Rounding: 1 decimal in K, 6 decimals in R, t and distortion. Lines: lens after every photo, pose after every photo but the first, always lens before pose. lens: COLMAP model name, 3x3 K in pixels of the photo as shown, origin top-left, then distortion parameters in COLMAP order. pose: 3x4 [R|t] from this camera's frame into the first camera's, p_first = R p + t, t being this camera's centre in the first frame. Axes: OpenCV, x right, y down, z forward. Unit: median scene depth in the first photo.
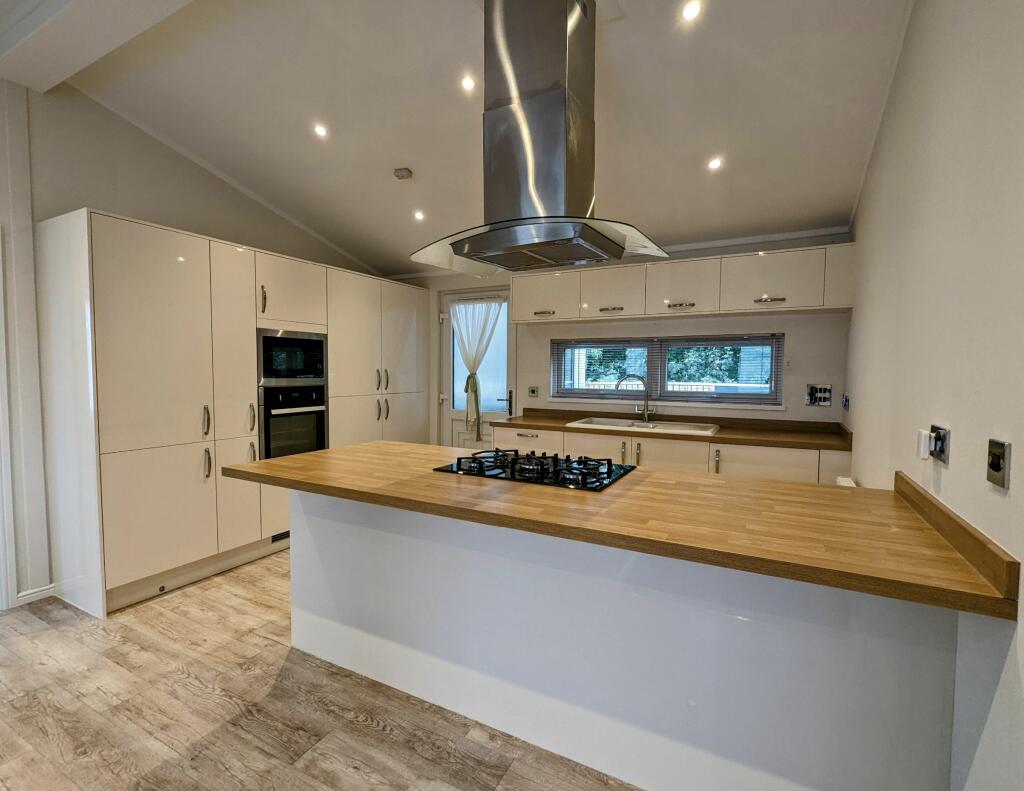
lens RADIAL K [[499.7, 0, 512.0], [0, 499.7, 395.5], [0, 0, 1]] dist [0.018861, -0.000030]
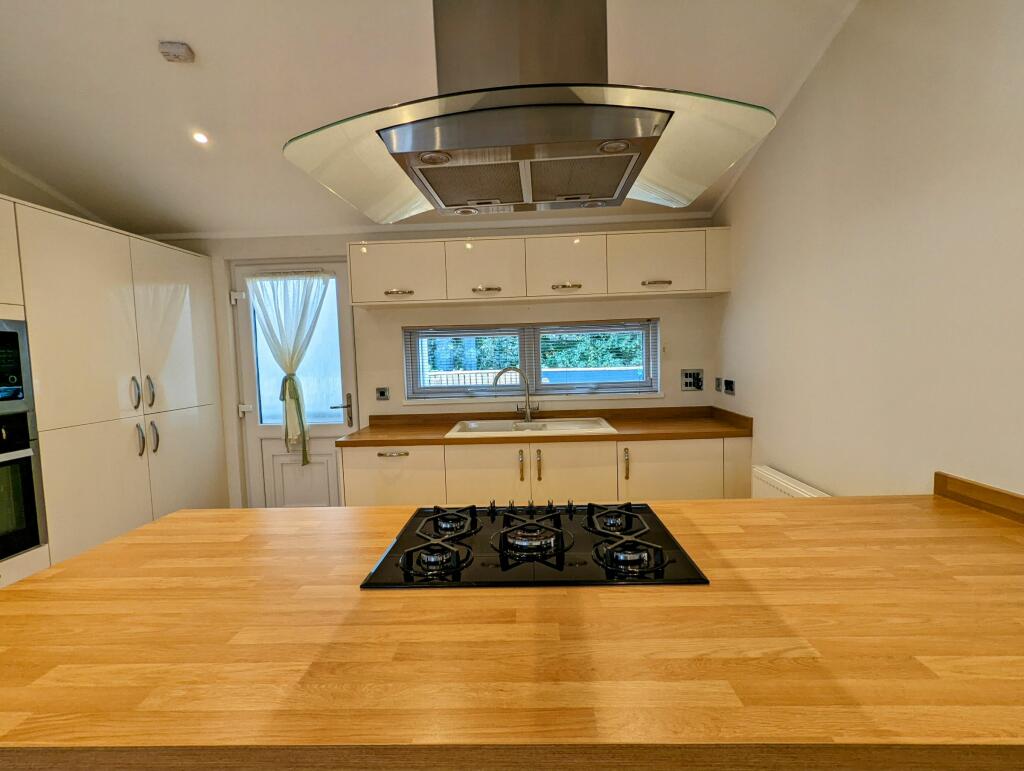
lens RADIAL K [[482.2, 0, 514.9], [0, 482.2, 387.1], [0, 0, 1]] dist [-0.000679, -0.000133]
pose [[0.895966, -0.064799, 0.439369, -0.103067], [0.059538, 0.997894, 0.025761, -0.025479], [-0.440113, 0.003078, 0.897937, 0.235551]]
